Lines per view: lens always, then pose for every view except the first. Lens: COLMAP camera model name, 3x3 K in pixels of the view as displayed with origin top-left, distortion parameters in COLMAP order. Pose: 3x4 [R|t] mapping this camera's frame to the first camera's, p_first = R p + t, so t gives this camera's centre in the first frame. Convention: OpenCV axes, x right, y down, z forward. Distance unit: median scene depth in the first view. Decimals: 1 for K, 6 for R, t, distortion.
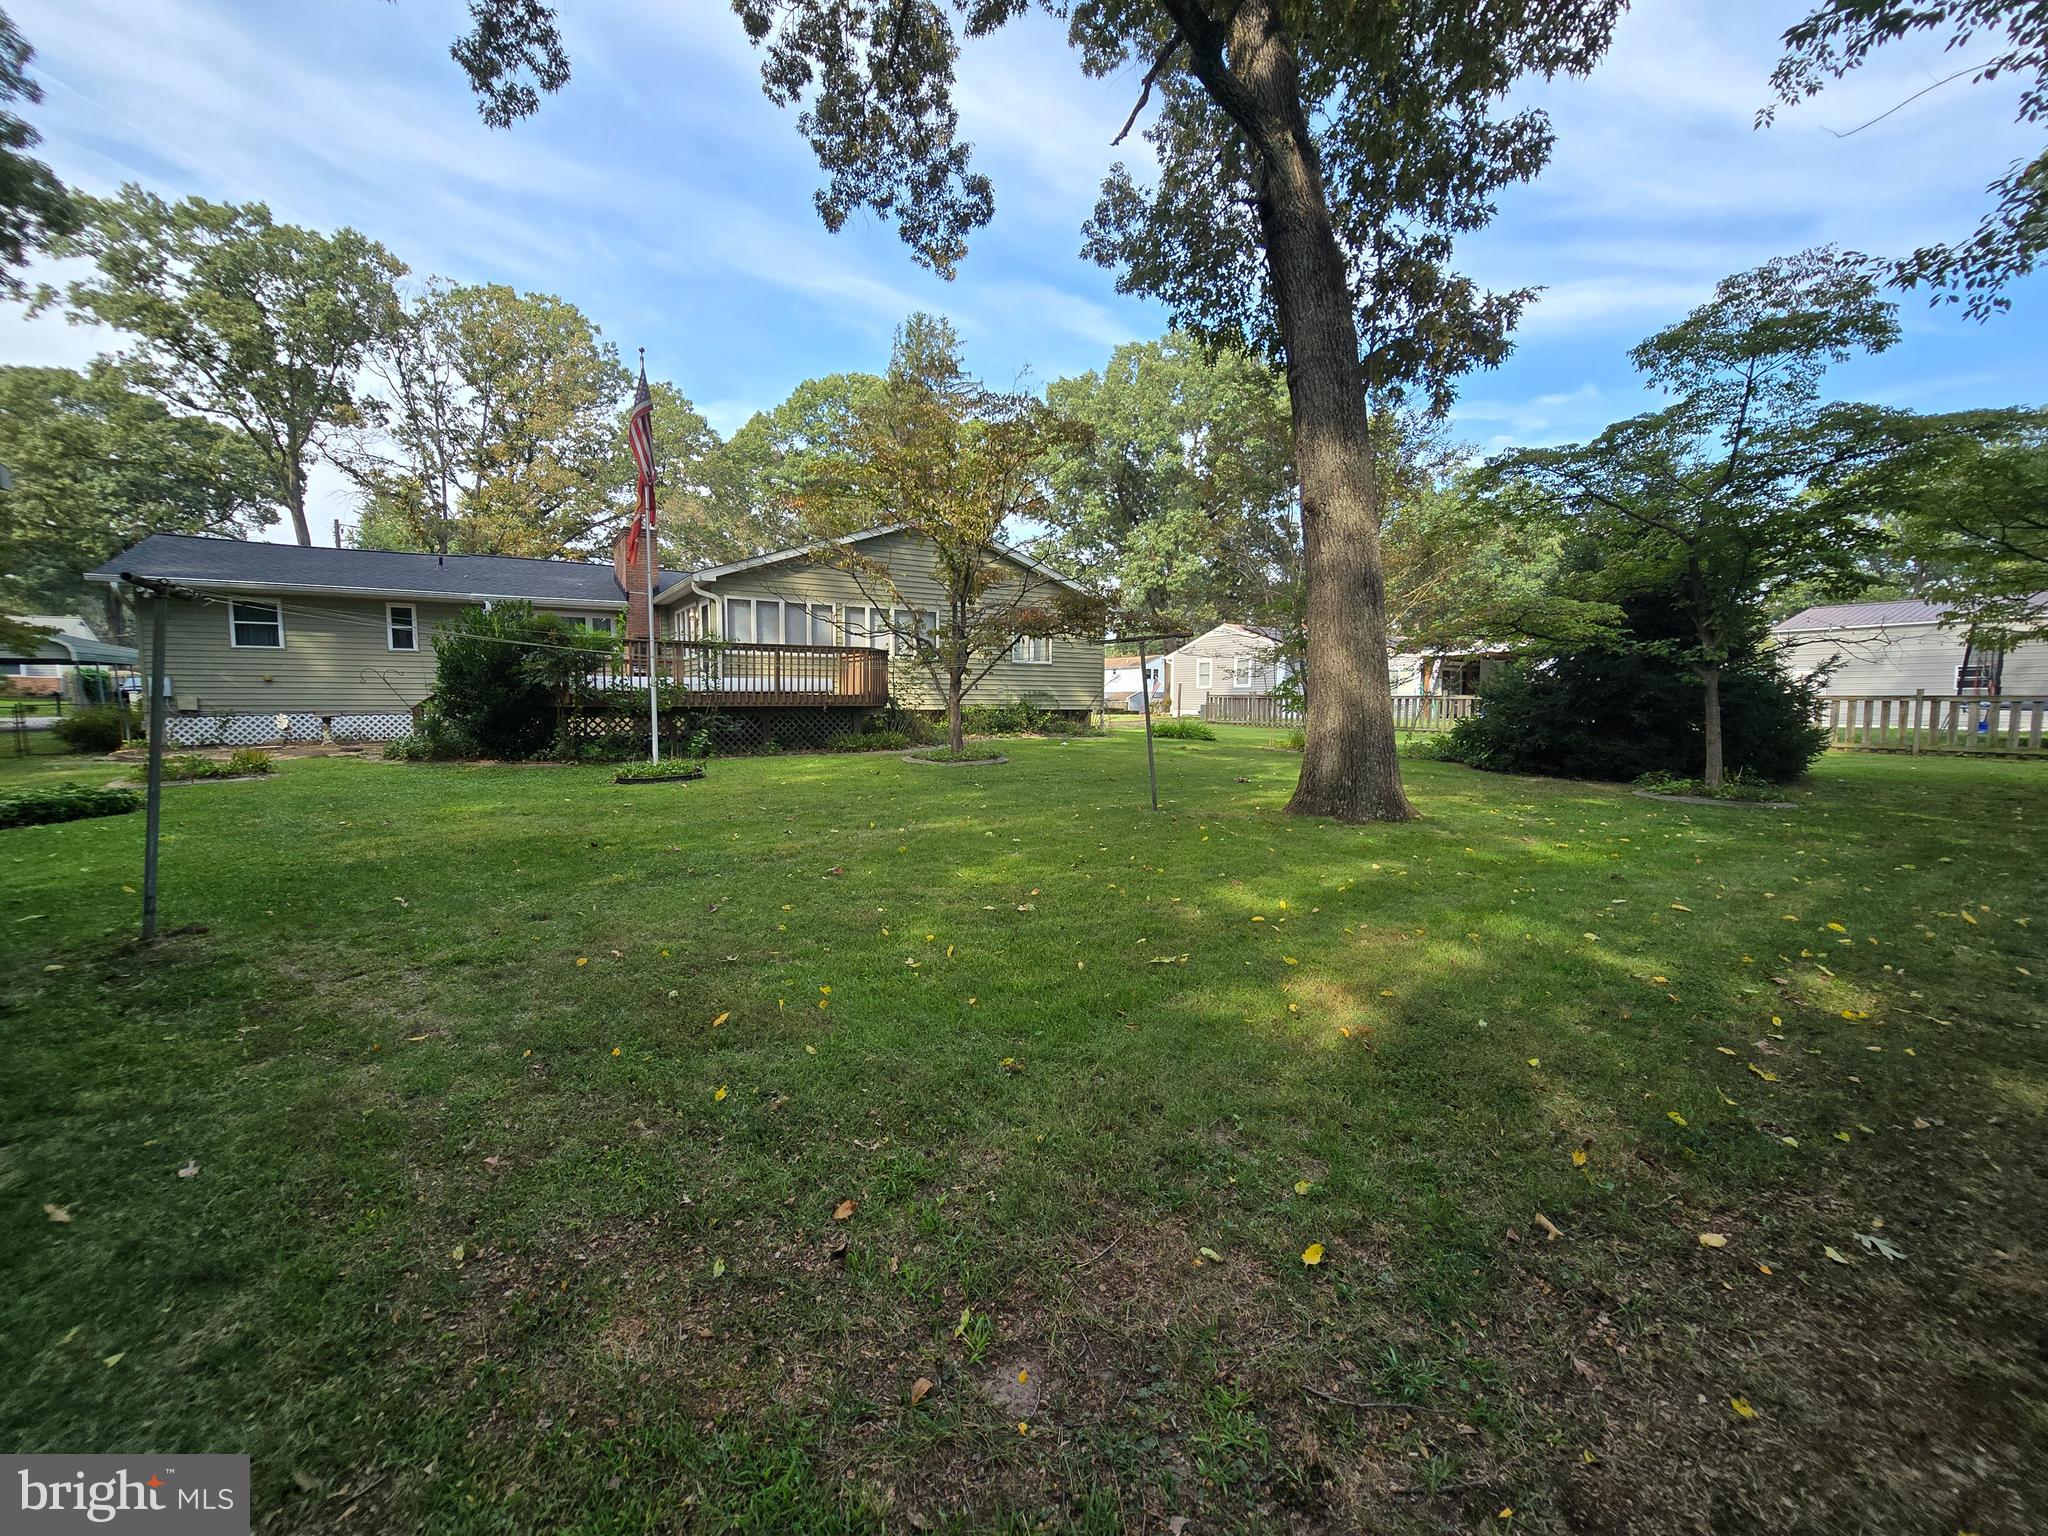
lens RADIAL K [[846.8, 0, 1024.7], [0, 846.8, 749.7], [0, 0, 1]] dist [-0.006382, 0.000645]
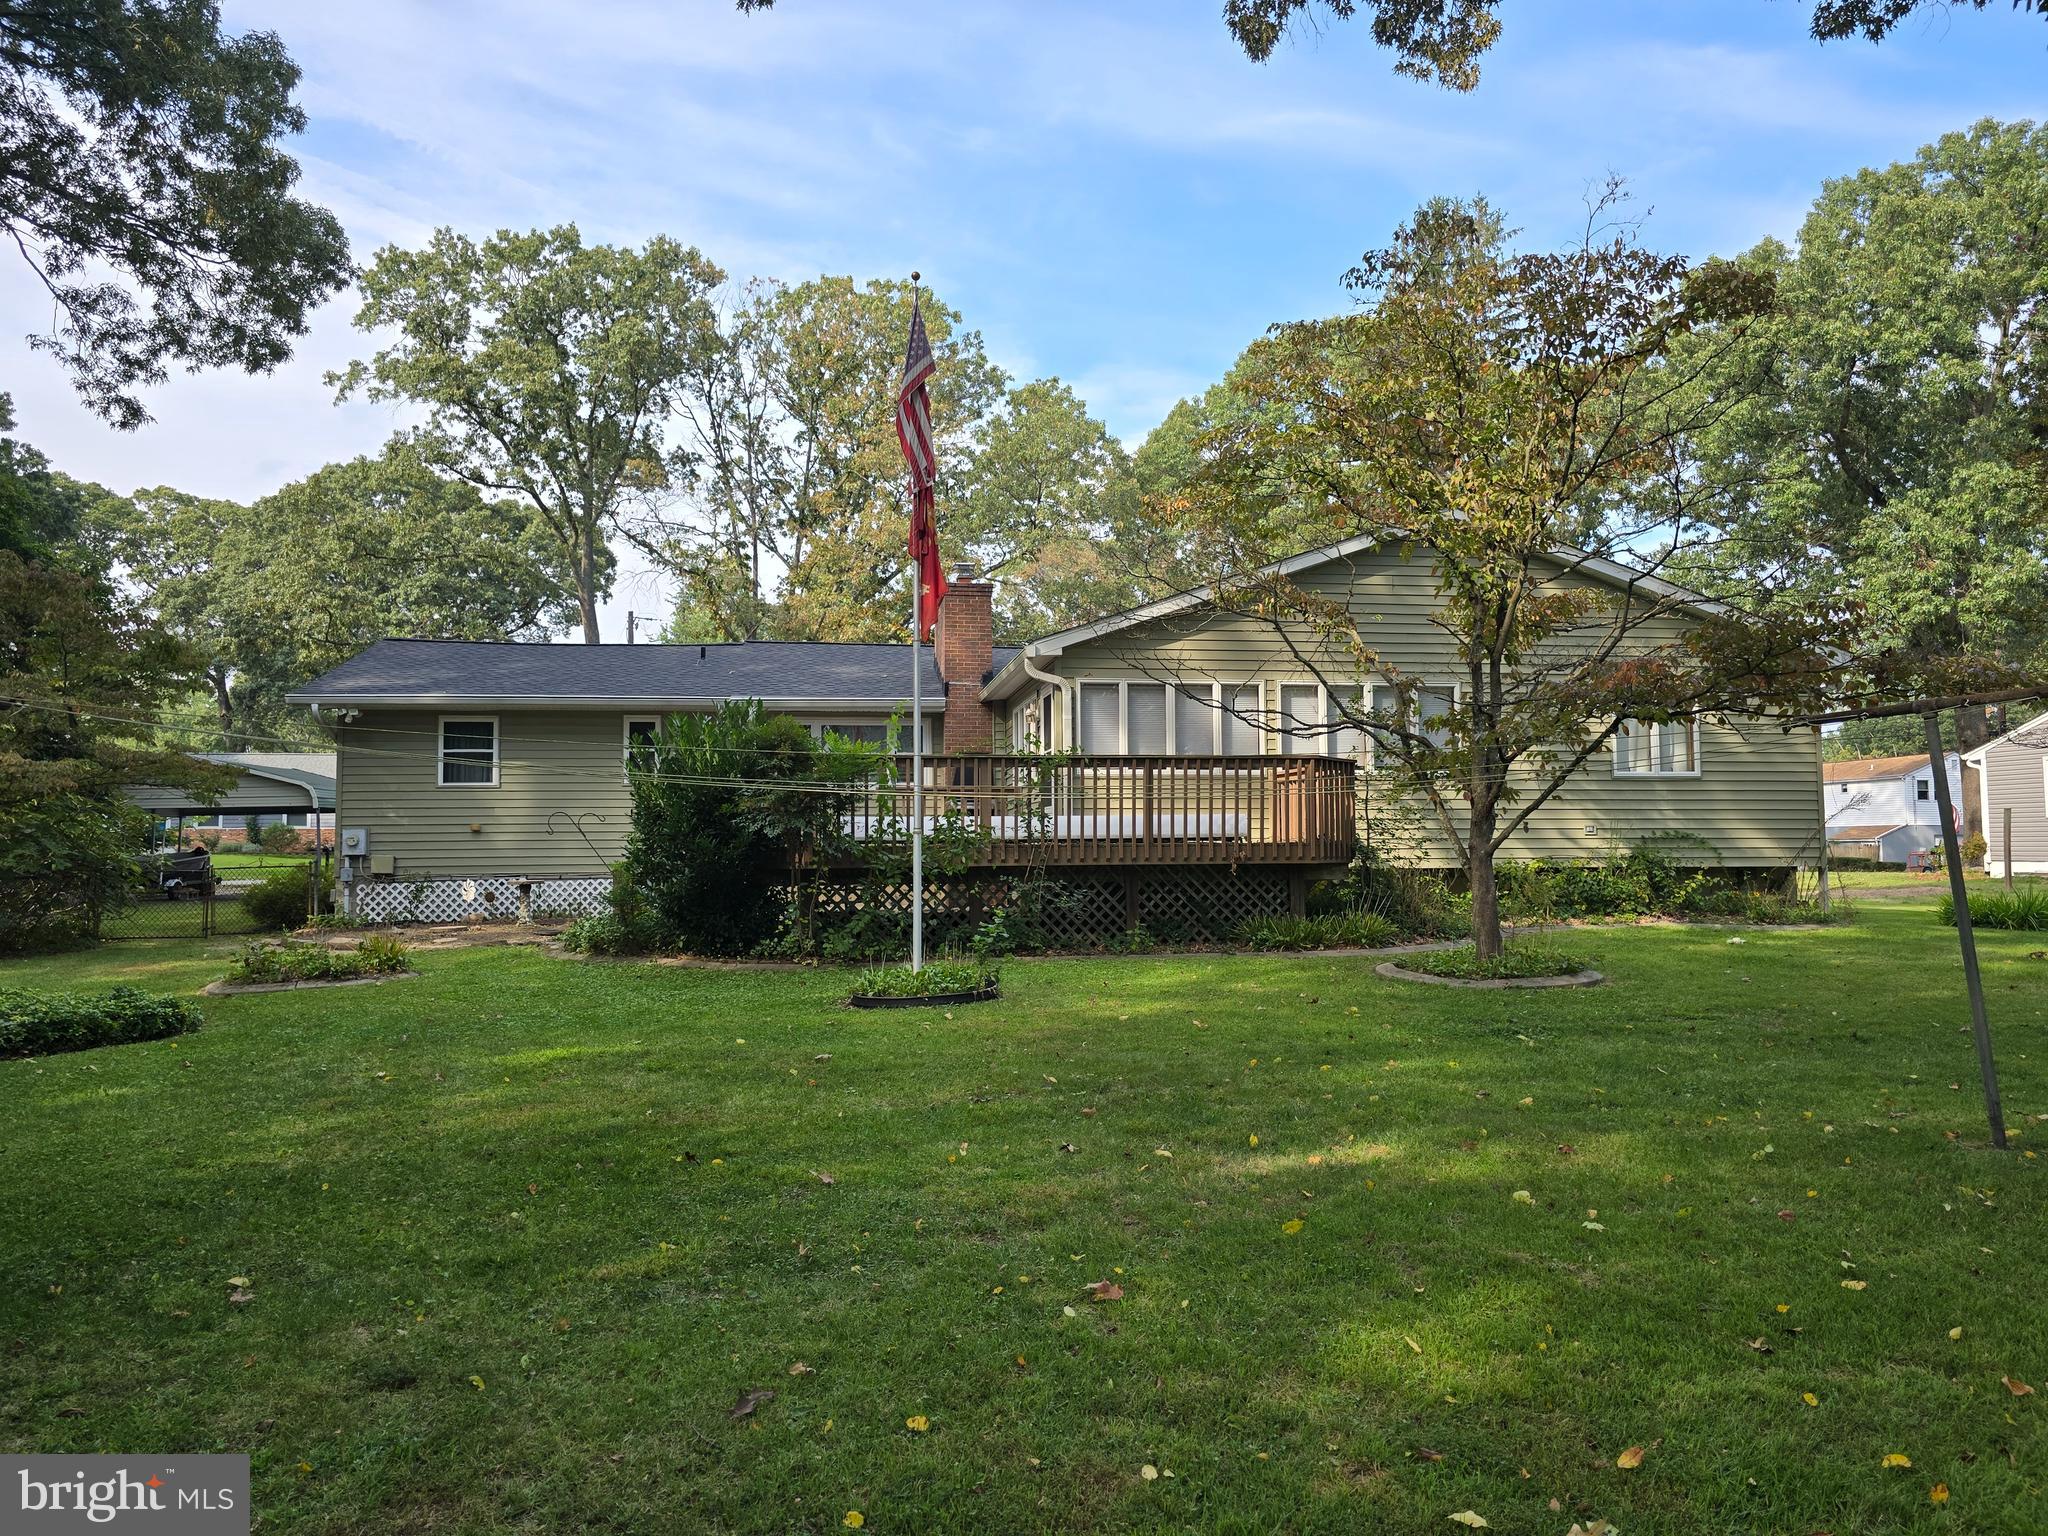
lens RADIAL K [[1366.3, 0, 1036.0], [0, 1366.3, 758.1], [0, 0, 1]] dist [0.062853, -0.062469]
pose [[0.911521, -0.034818, -0.409777, 0.011303], [-0.015139, 0.992893, -0.118040, -0.012180], [0.410975, 0.113800, 0.904516, 0.127992]]
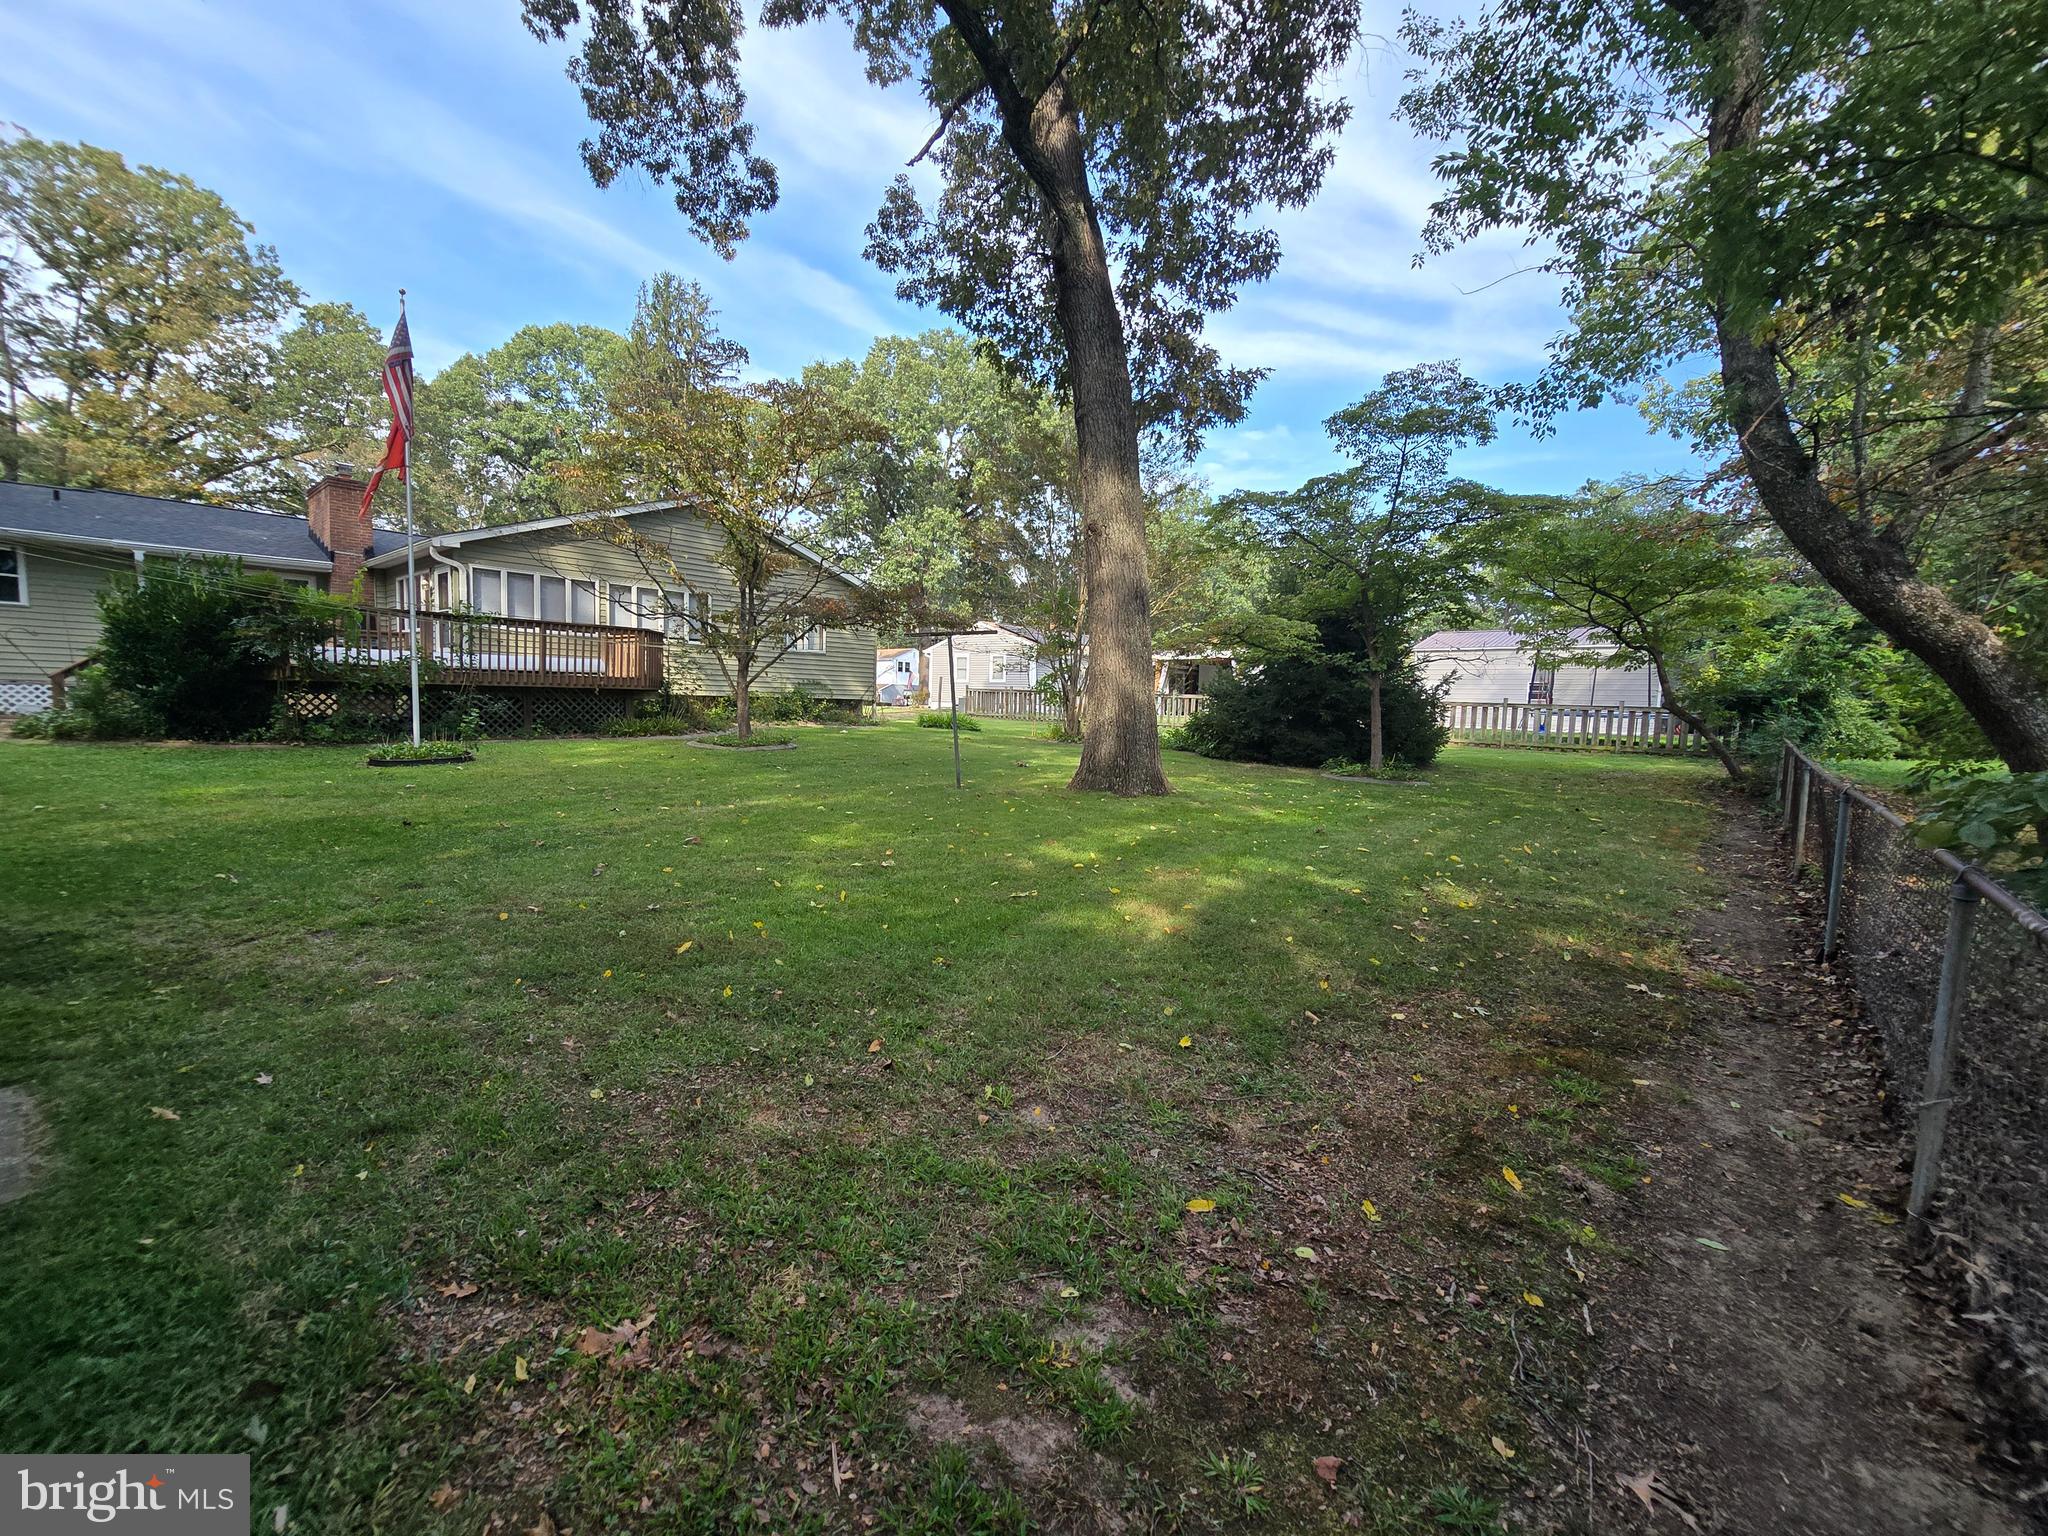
lens RADIAL K [[846.8, 0, 1024.7], [0, 846.8, 749.7], [0, 0, 1]] dist [-0.006382, 0.000645]
pose [[0.955666, 0.006304, 0.294385, -0.050752], [-0.008677, 0.999940, 0.006755, 0.006800], [-0.294325, -0.009010, 0.955663, -0.049608]]
